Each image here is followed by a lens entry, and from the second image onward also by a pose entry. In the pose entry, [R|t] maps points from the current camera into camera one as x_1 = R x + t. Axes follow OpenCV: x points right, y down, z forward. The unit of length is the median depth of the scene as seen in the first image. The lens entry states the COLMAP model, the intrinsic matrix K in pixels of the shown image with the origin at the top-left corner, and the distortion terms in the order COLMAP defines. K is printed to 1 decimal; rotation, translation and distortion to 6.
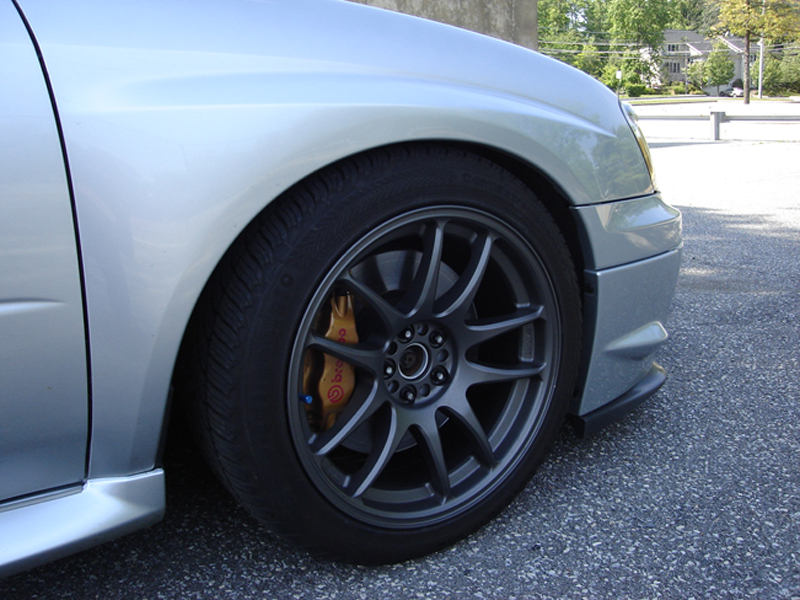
lens RADIAL K [[763.4, 0, 399.7], [0, 763.4, 299.3], [0, 0, 1]] dist [-0.135888, 0.000000]
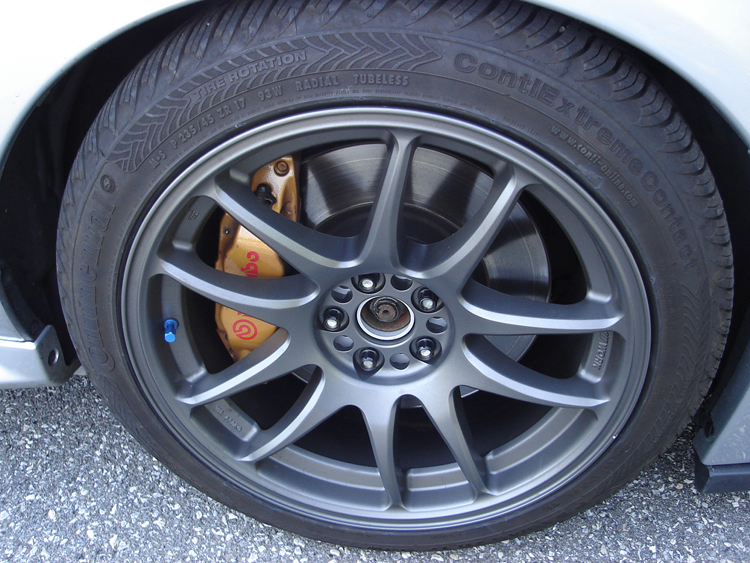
lens RADIAL K [[715.7, 0, 374.9], [0, 715.7, 283.5], [0, 0, 1]] dist [-0.135888, 0.000000]
pose [[0.778608, 0.378090, -0.500817, 0.313486], [-0.169635, 0.895205, 0.412106, -0.200546], [0.604147, -0.235913, 0.761151, 0.551144]]
